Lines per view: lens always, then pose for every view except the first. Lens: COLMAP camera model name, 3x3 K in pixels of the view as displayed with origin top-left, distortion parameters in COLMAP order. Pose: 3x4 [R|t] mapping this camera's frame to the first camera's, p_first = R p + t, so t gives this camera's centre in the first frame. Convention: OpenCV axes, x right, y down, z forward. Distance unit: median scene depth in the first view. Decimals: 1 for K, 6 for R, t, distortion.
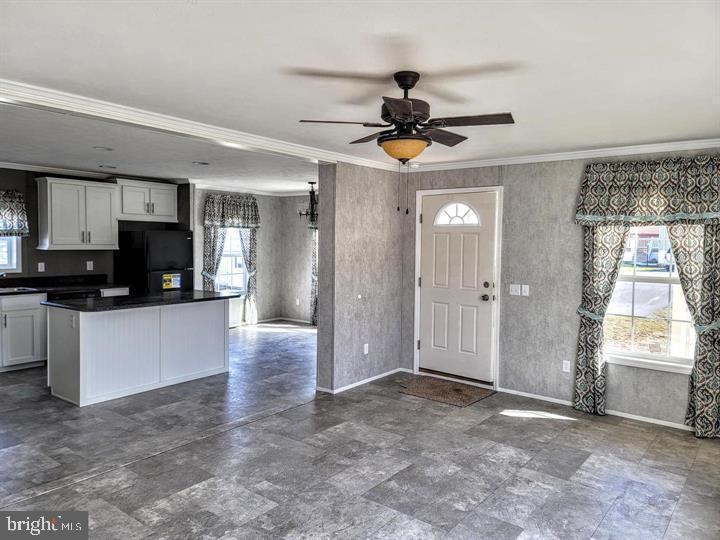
lens RADIAL K [[520.7, 0, 353.8], [0, 520.7, 267.6], [0, 0, 1]] dist [0.058890, -0.003822]
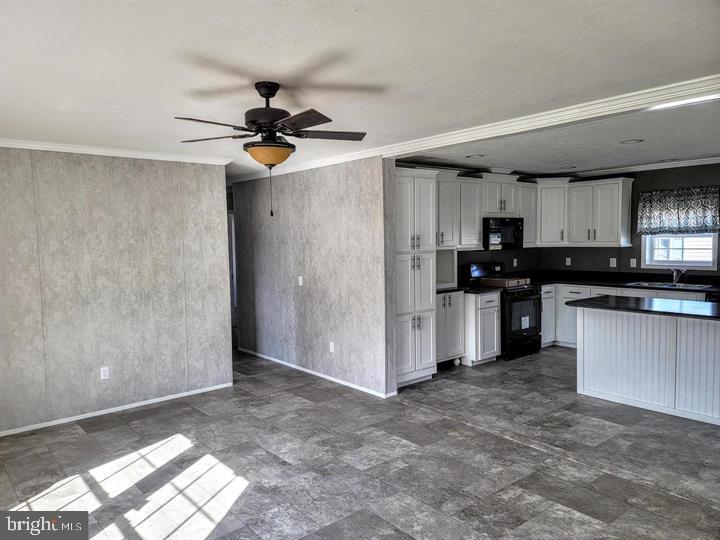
lens RADIAL K [[520.7, 0, 353.8], [0, 520.7, 267.6], [0, 0, 1]] dist [0.058890, -0.003822]
pose [[-0.199104, 0.047835, -0.978810, 0.816434], [-0.038443, 0.997658, 0.056576, -0.045740], [0.979224, 0.048893, -0.196799, 1.012655]]
